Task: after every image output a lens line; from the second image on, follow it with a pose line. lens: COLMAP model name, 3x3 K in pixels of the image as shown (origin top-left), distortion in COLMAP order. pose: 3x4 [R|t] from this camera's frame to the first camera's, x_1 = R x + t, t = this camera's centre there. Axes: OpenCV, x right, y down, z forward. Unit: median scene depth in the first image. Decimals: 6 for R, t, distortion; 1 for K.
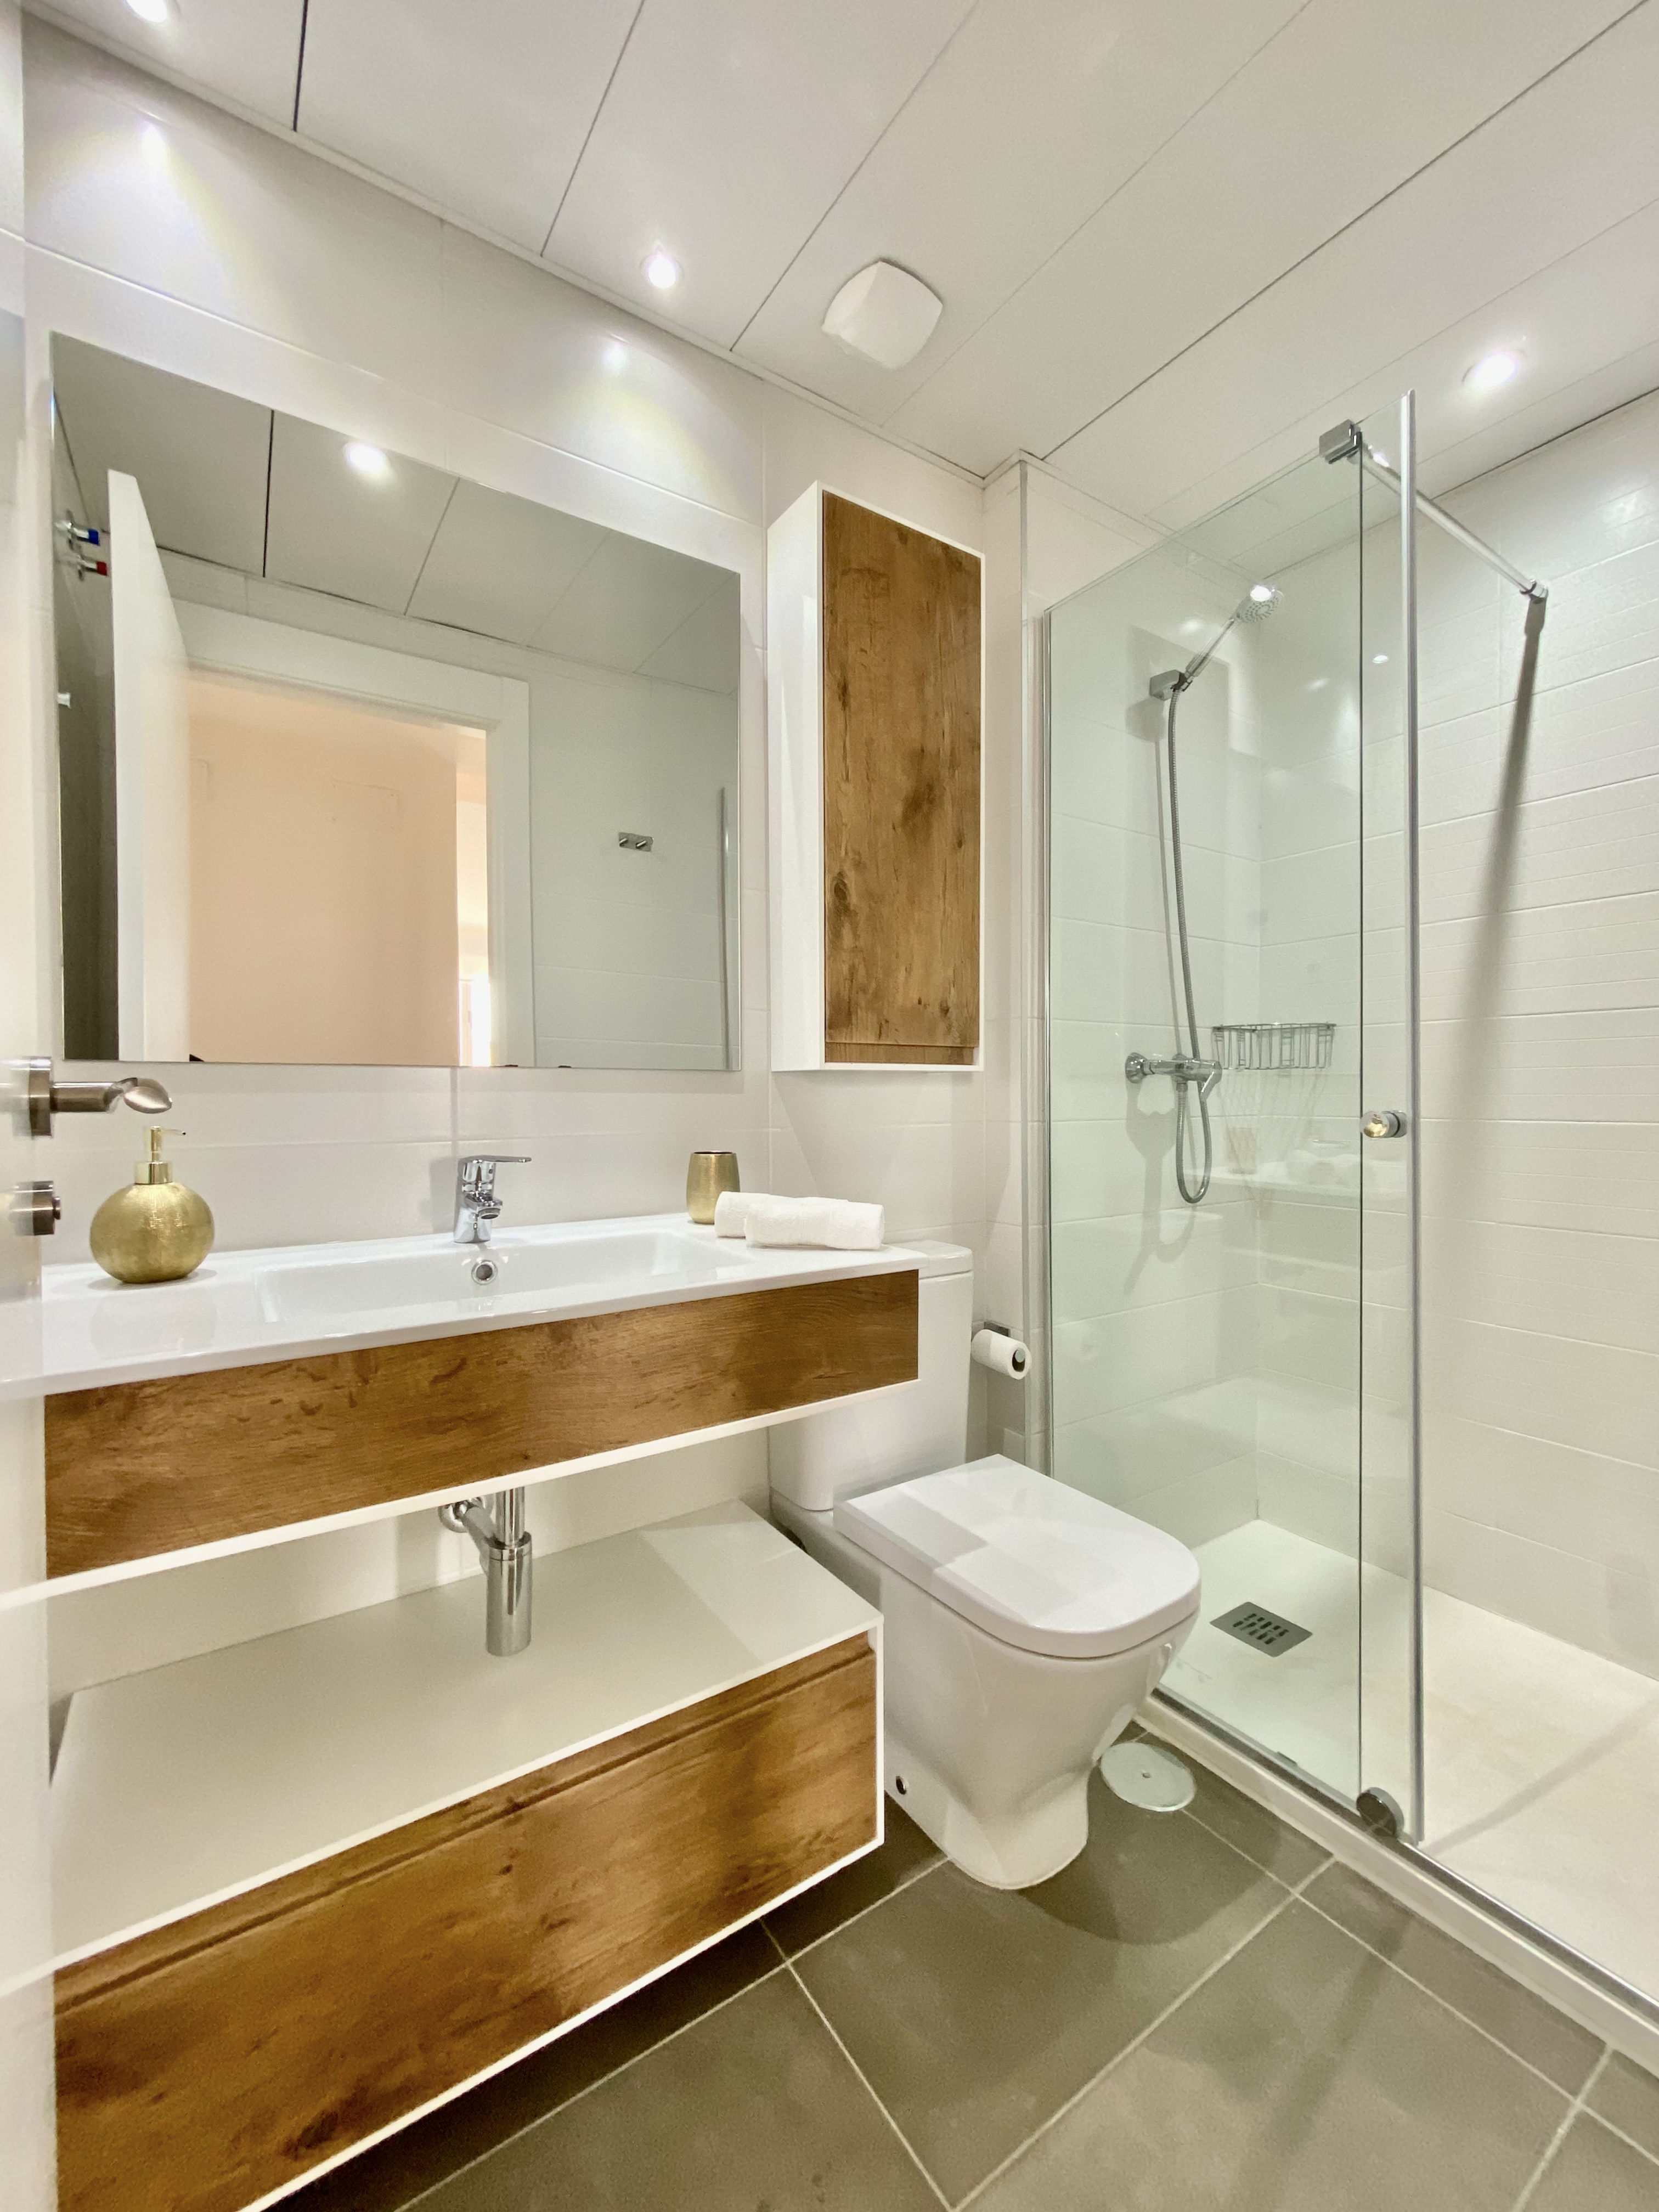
lens RADIAL K [[901.7, 0, 822.4], [0, 901.7, 1100.7], [0, 0, 1]] dist [0.002551, -0.003055]
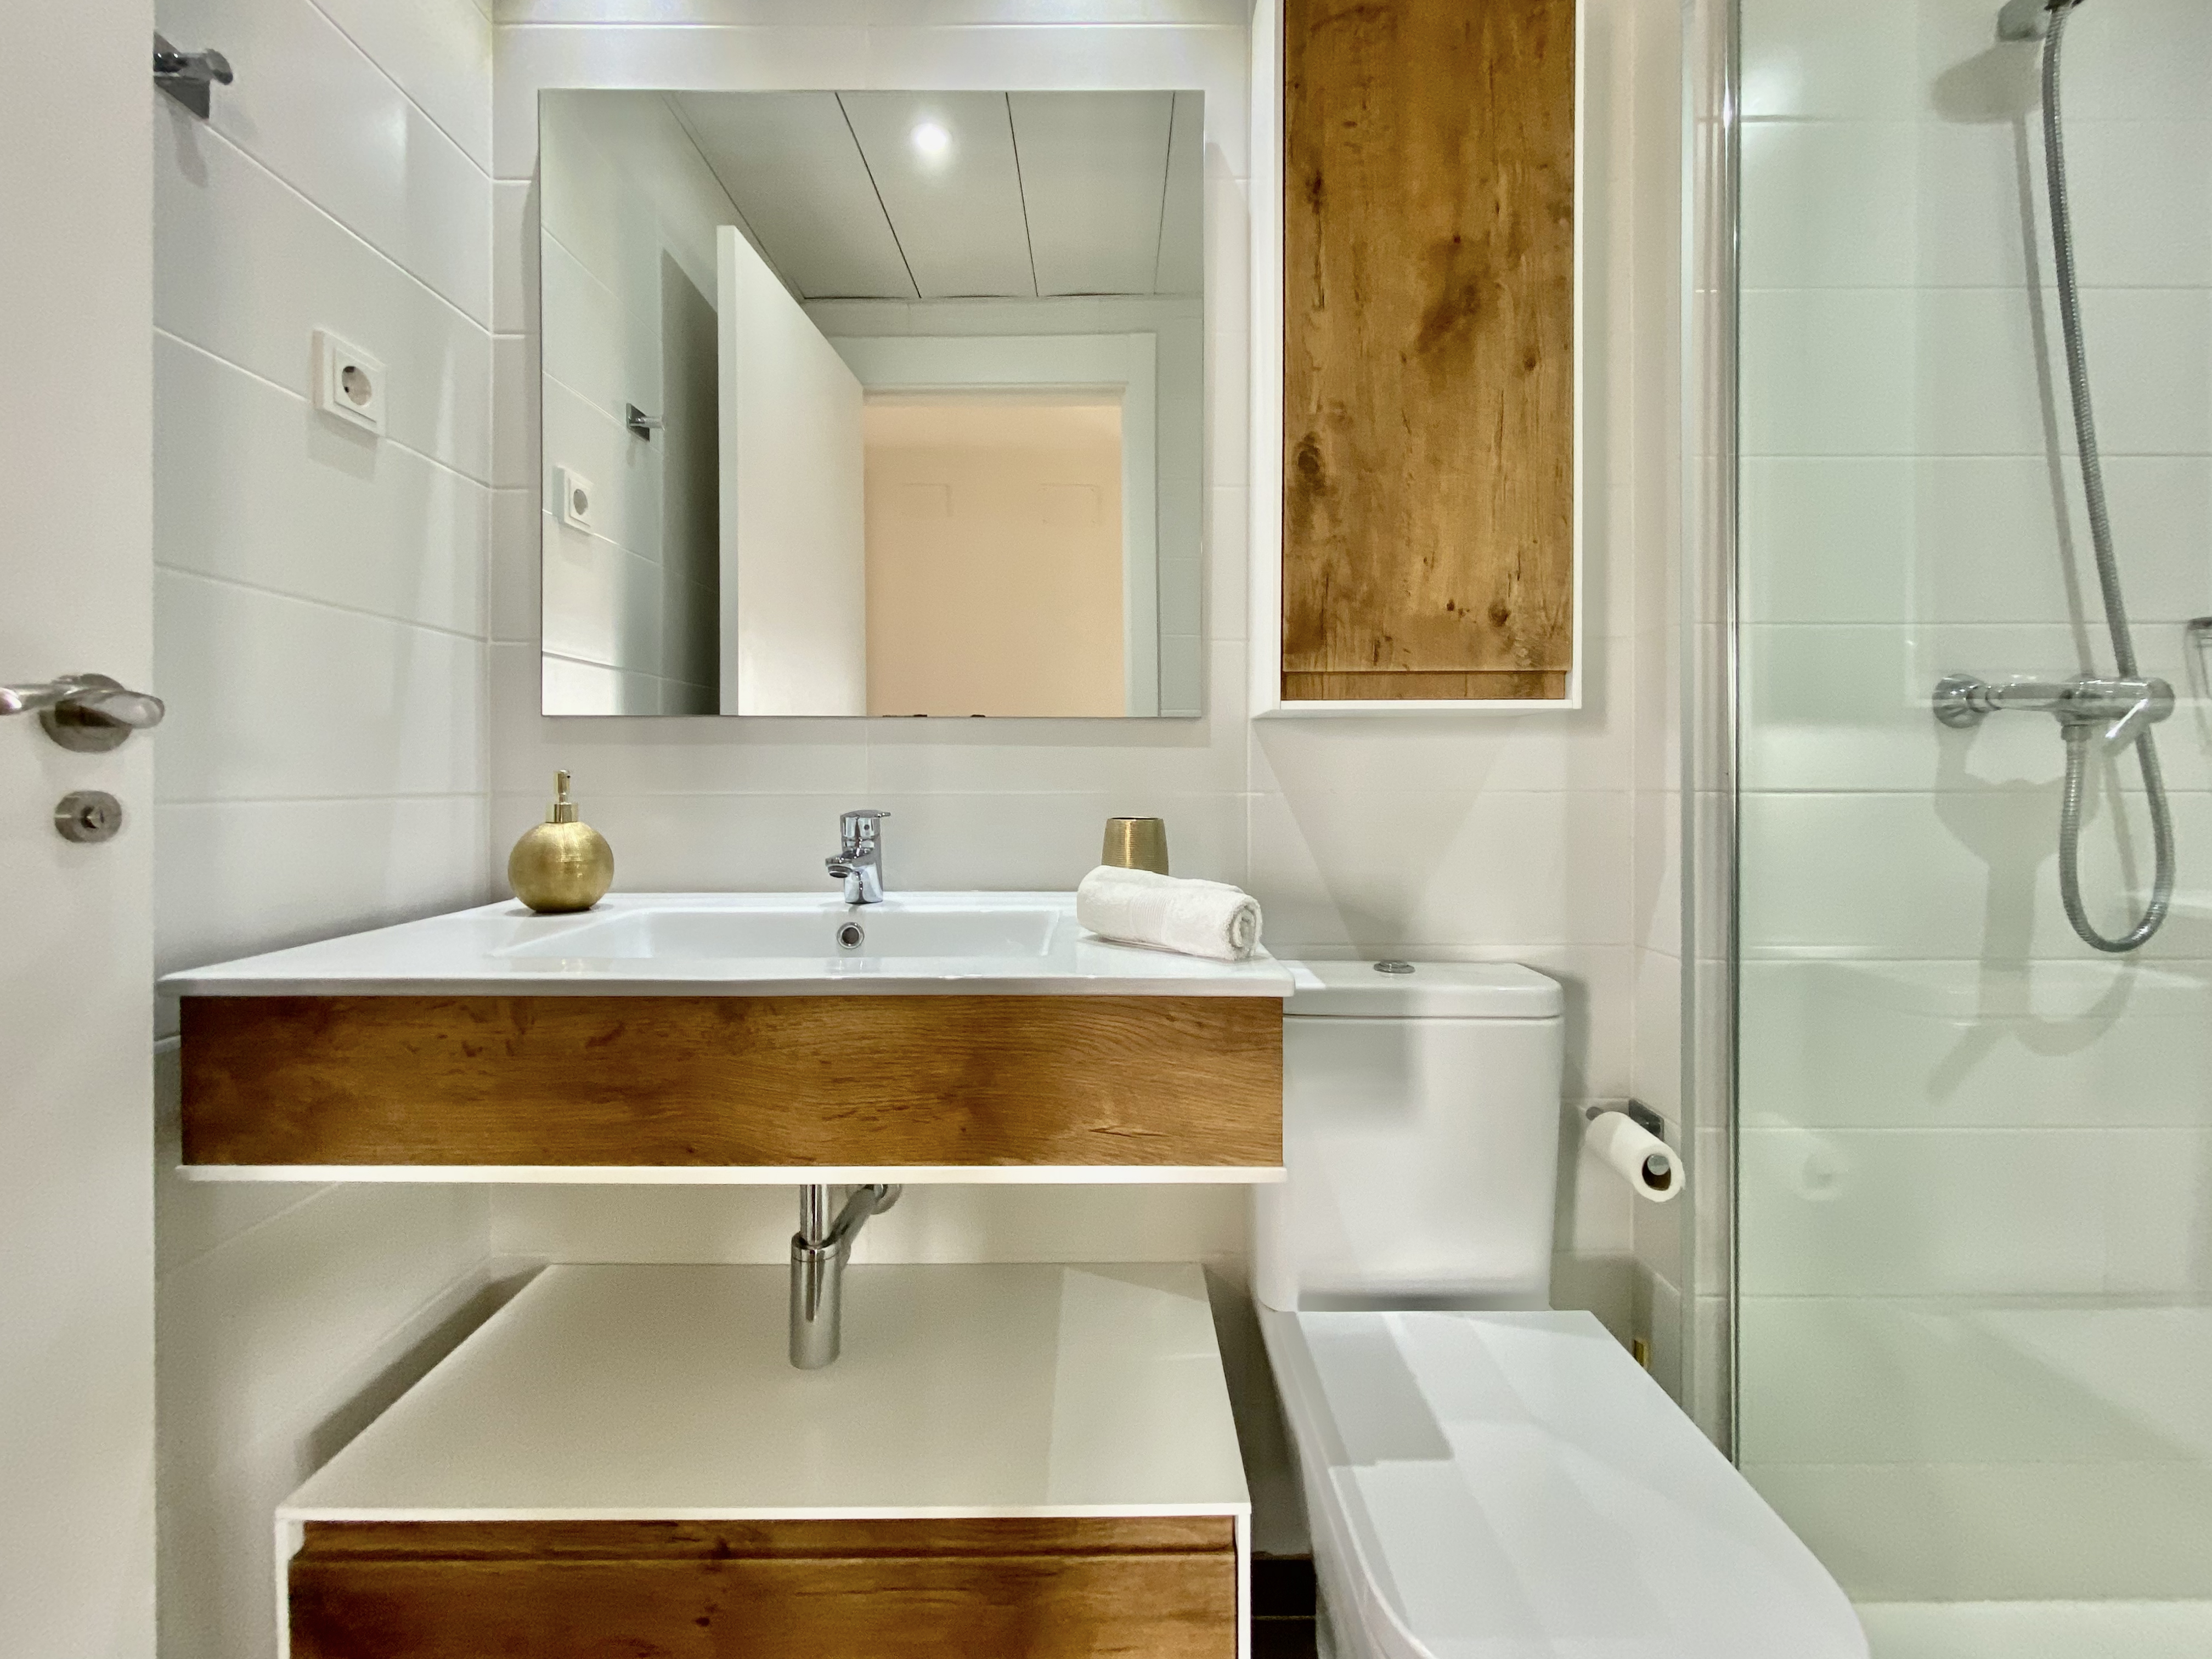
lens RADIAL K [[901.7, 0, 1224.8], [0, 901.7, 785.0], [0, 0, 1]] dist [0.002551, -0.003055]
pose [[0.834005, 0.001383, -0.551755, 0.393197], [-0.008650, 0.999907, -0.010570, 0.037620], [0.551689, 0.013588, 0.833939, 0.391205]]
